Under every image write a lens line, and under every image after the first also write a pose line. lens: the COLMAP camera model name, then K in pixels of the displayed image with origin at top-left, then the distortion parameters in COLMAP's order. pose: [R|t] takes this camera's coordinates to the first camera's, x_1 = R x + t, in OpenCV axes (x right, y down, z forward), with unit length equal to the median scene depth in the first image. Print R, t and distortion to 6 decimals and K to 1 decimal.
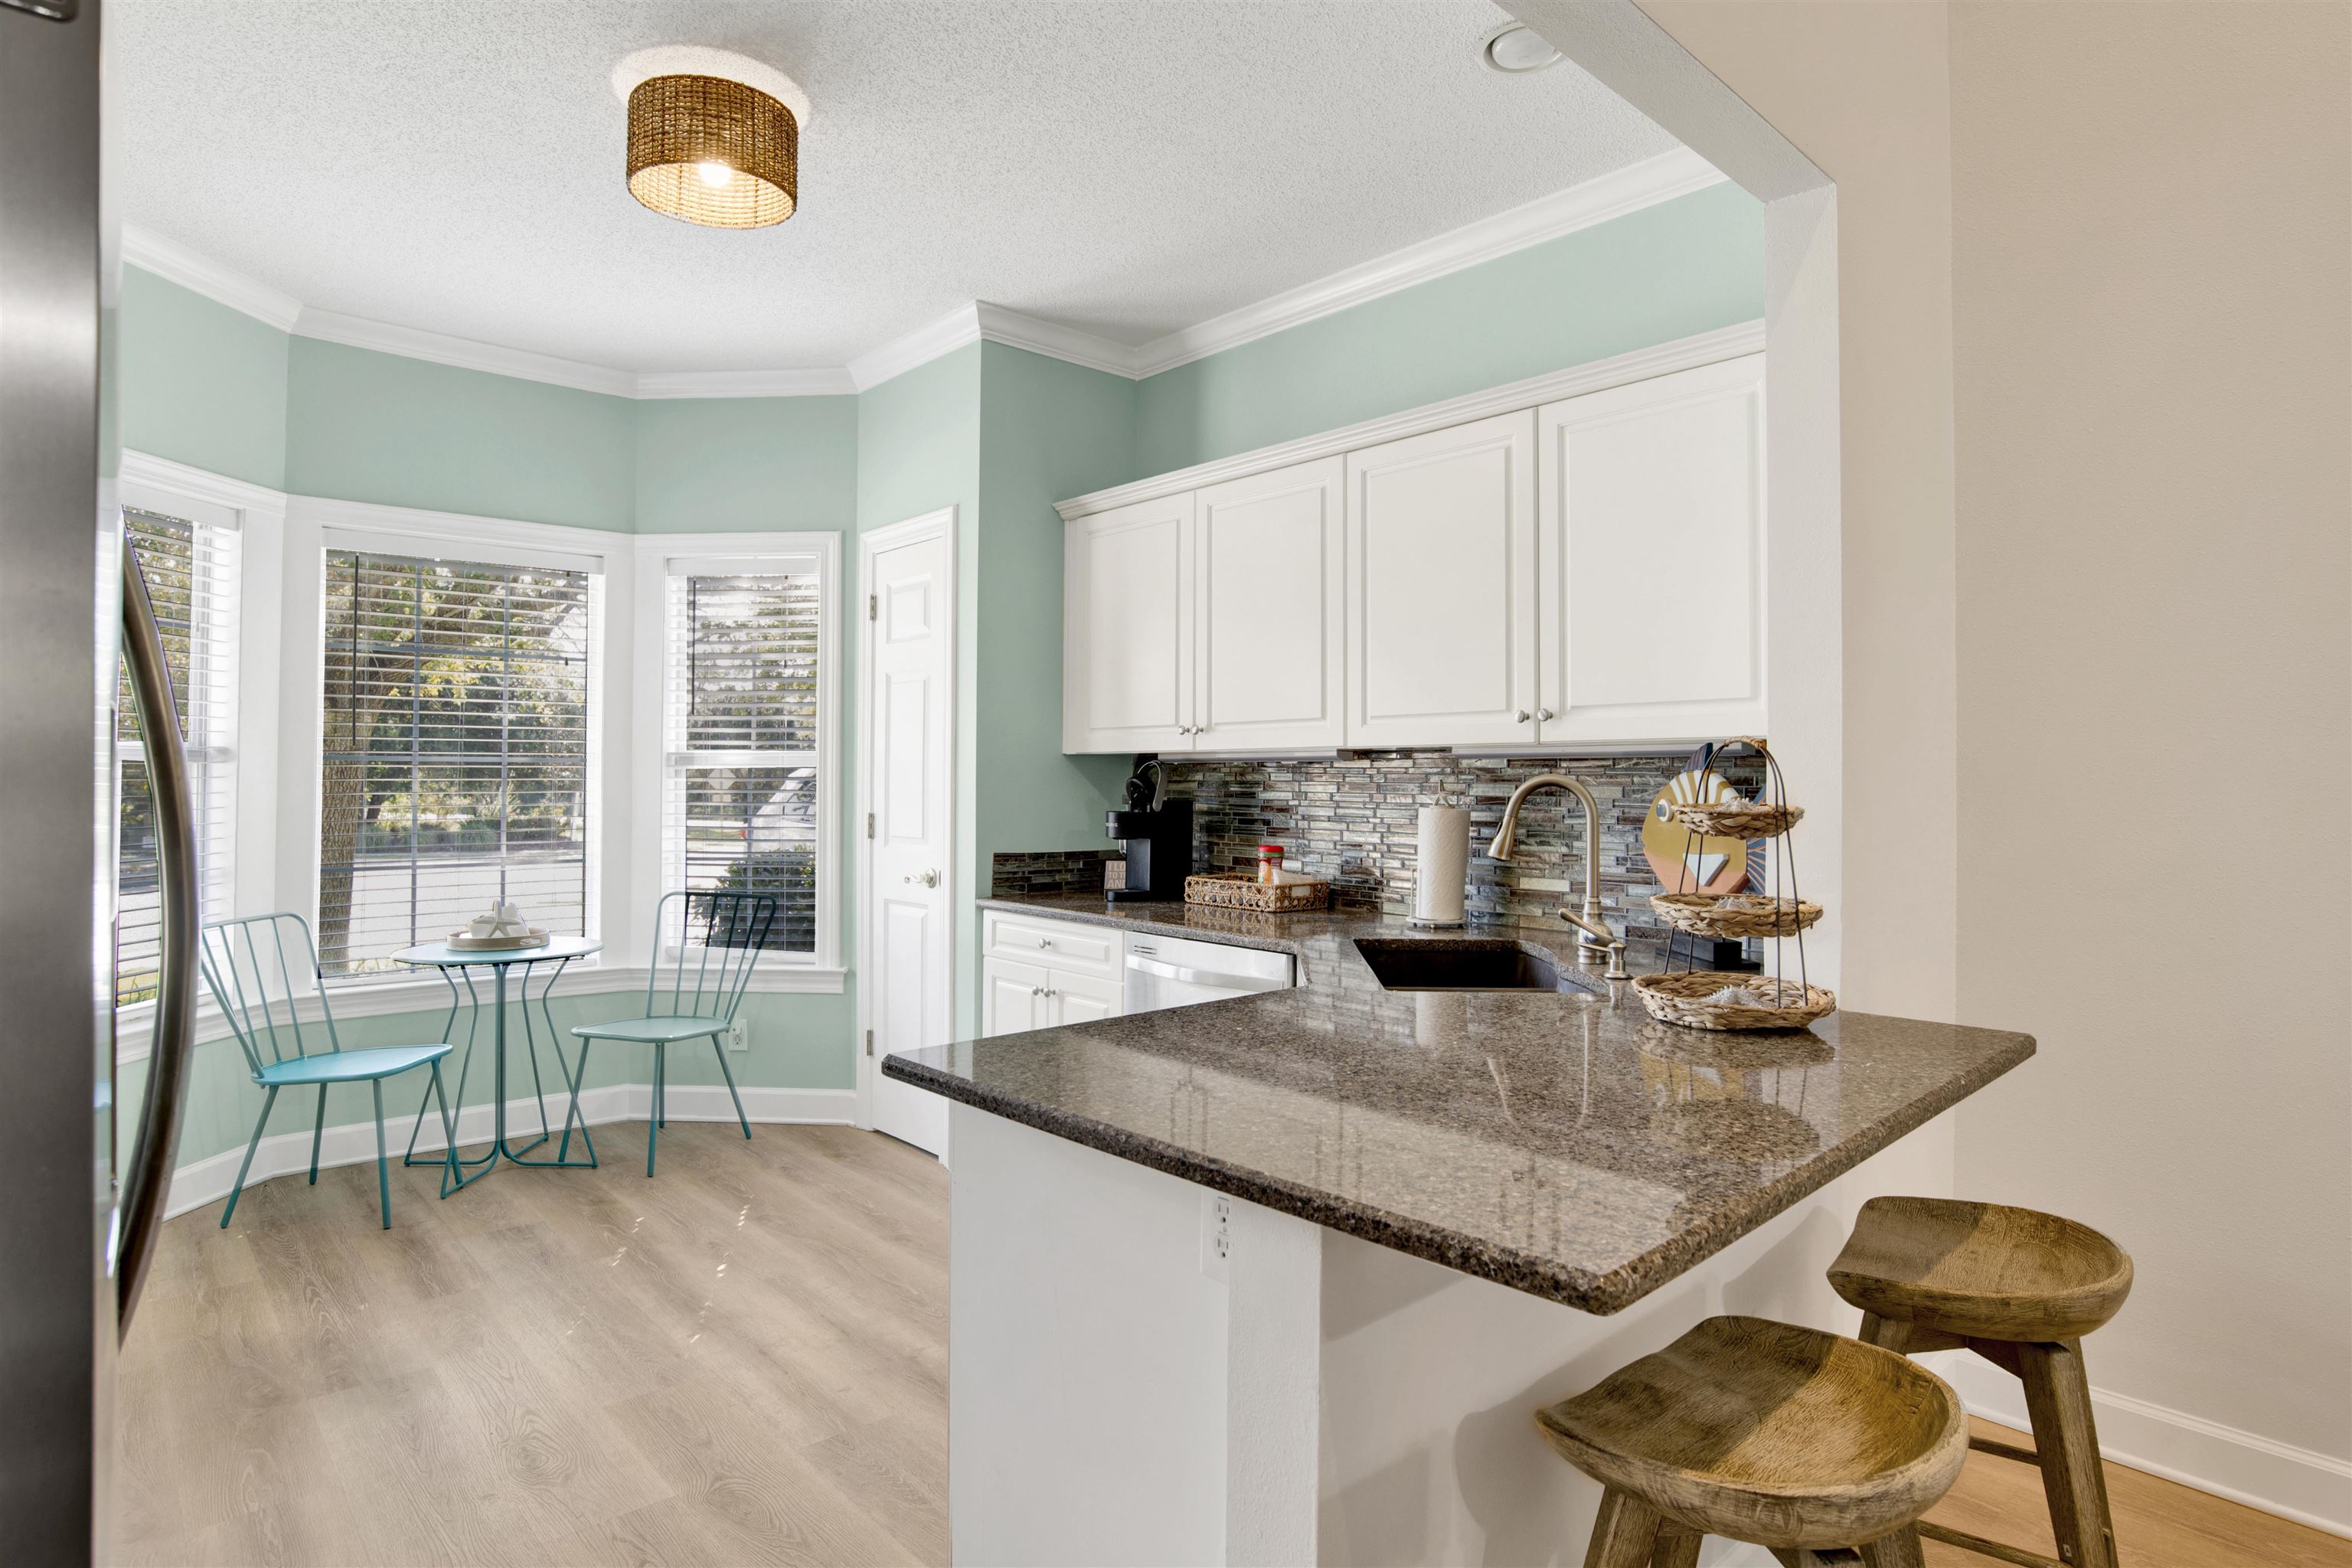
lens RADIAL K [[1252.0, 0, 1211.6], [0, 1252.0, 733.7], [0, 0, 1]] dist [-0.066667, 0.021526]
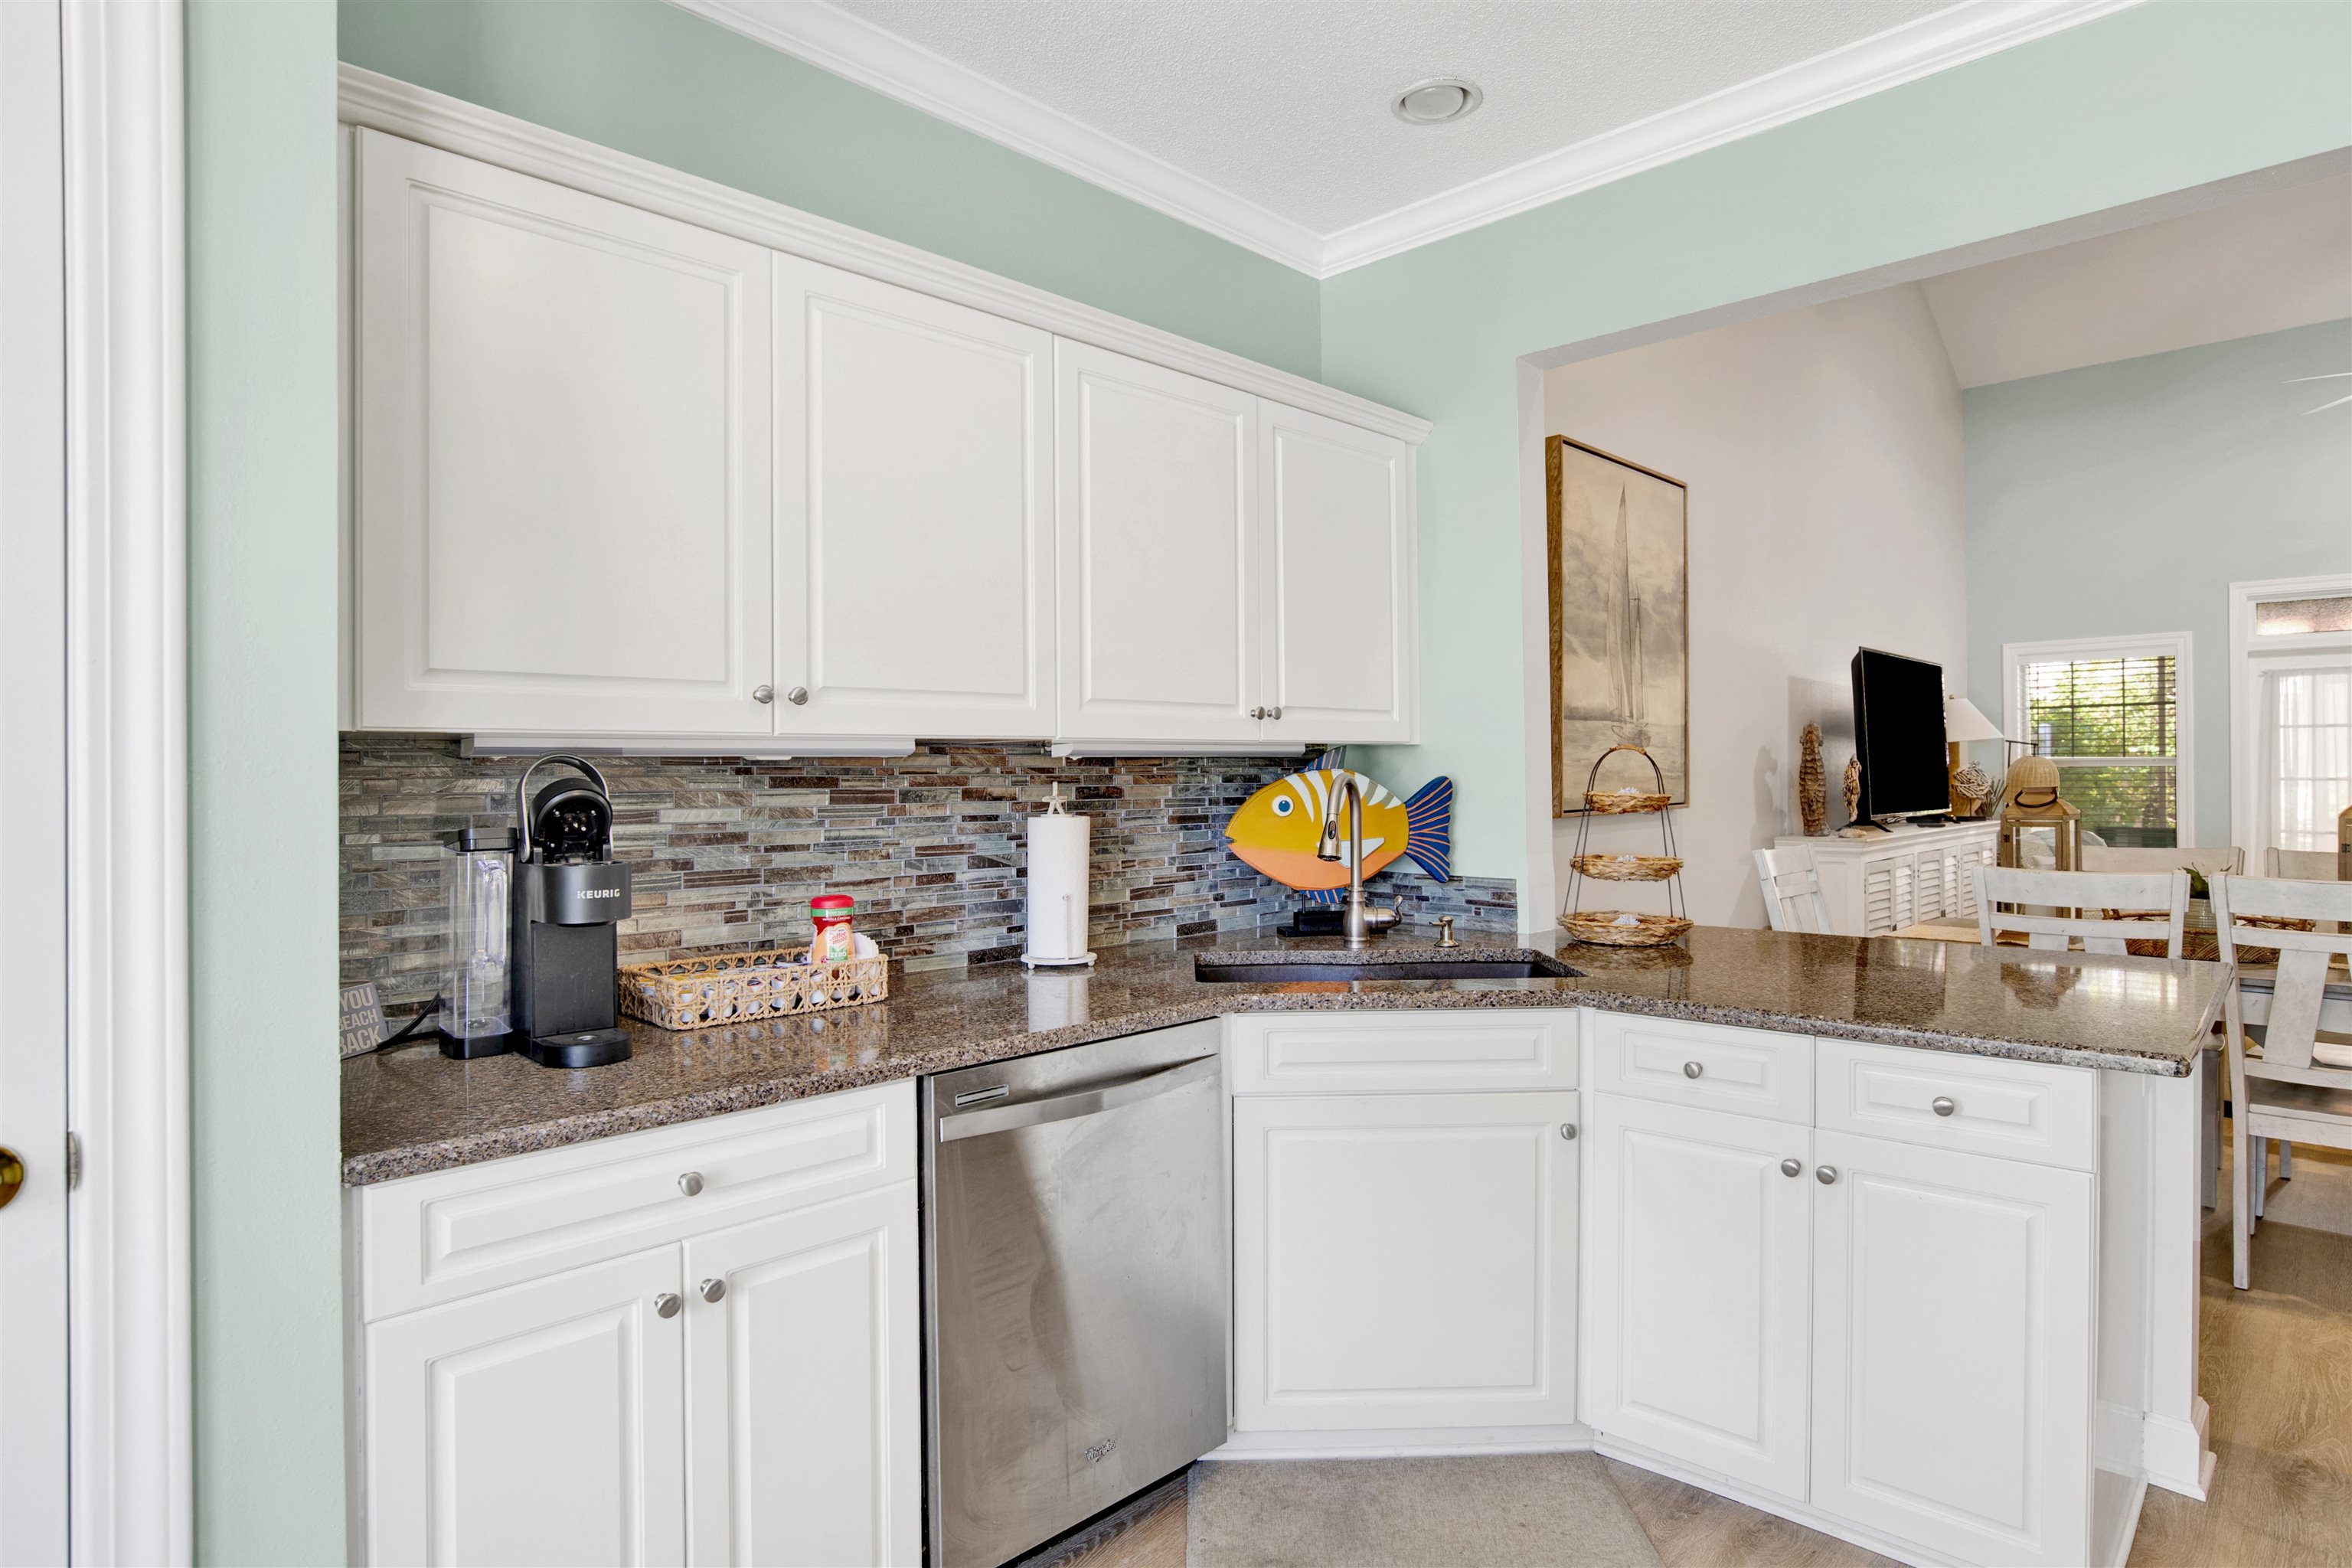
lens RADIAL K [[1252.0, 0, 1169.5], [0, 1252.0, 767.1], [0, 0, 1]] dist [-0.066667, 0.021526]
pose [[-0.023985, 0.003155, 0.999707, -0.510589], [-0.029484, 0.999558, -0.003862, 0.023944], [-0.999277, -0.029568, -0.023881, 0.786271]]
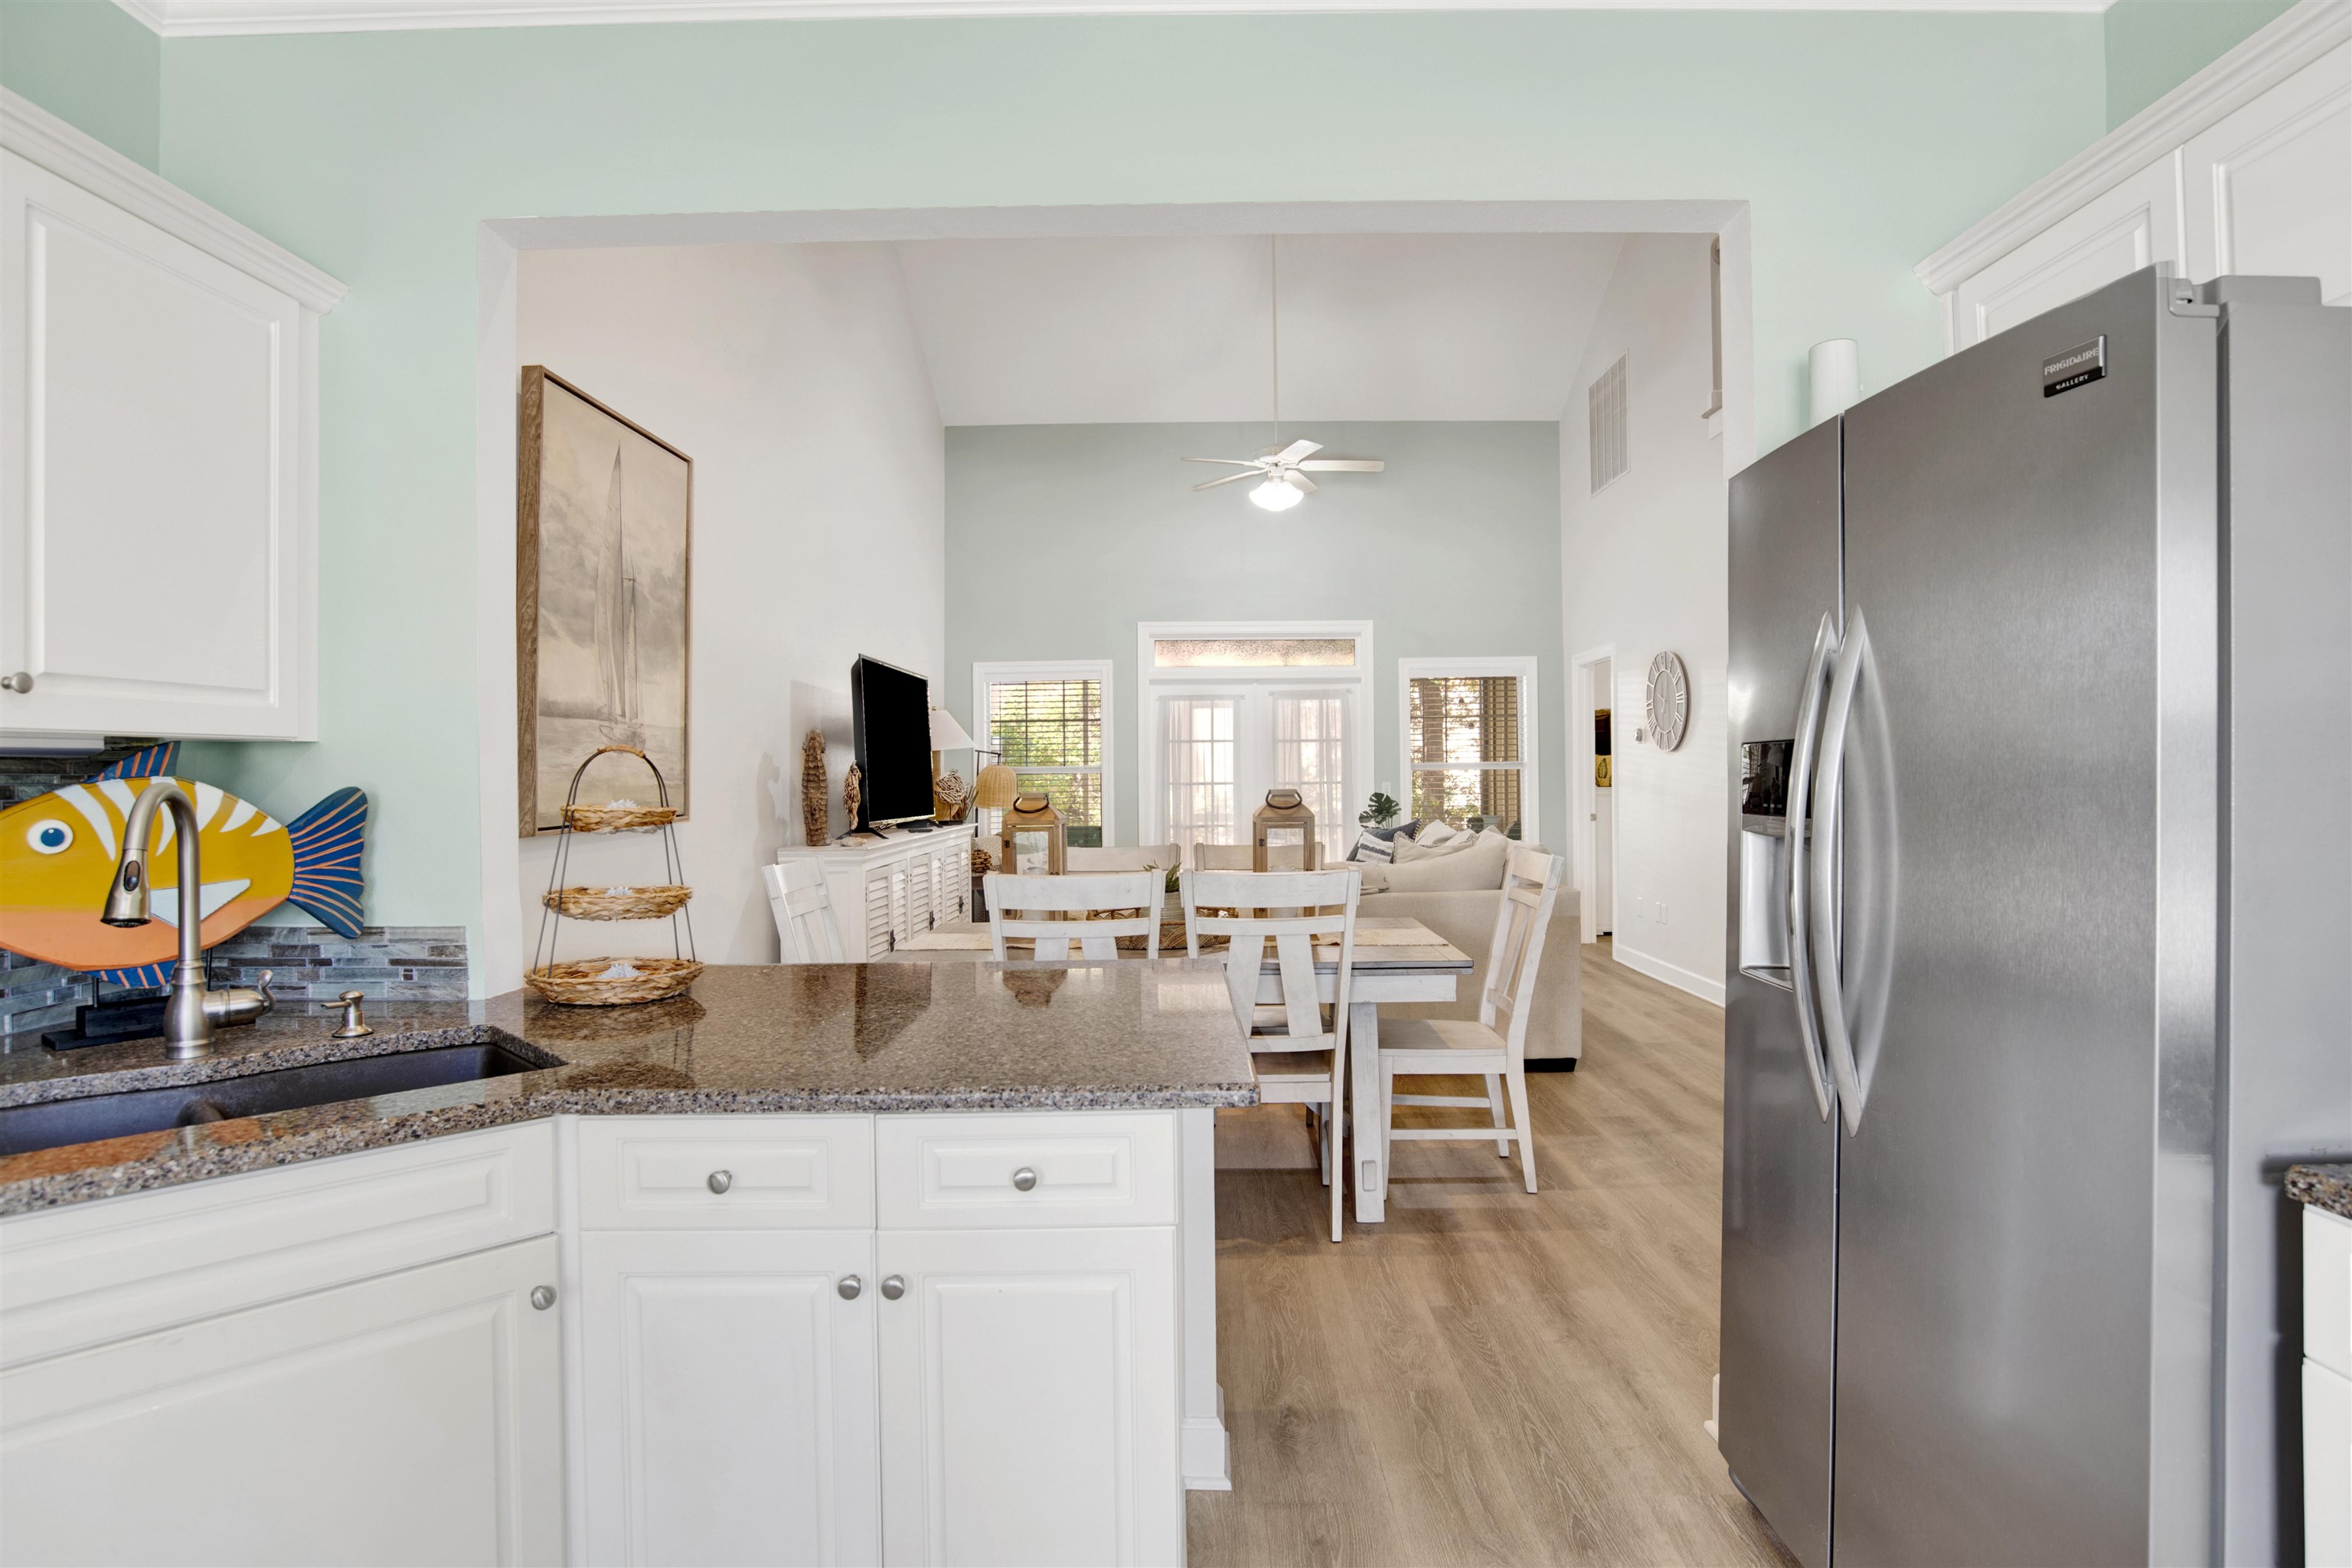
lens RADIAL K [[1252.0, 0, 1221.9], [0, 1252.0, 763.0], [0, 0, 1]] dist [-0.066667, 0.021526]
pose [[-0.740906, 0.009927, 0.671536, -0.379671], [-0.016720, 0.999308, -0.033219, 0.022490], [-0.671401, -0.035840, -0.740227, 0.736847]]
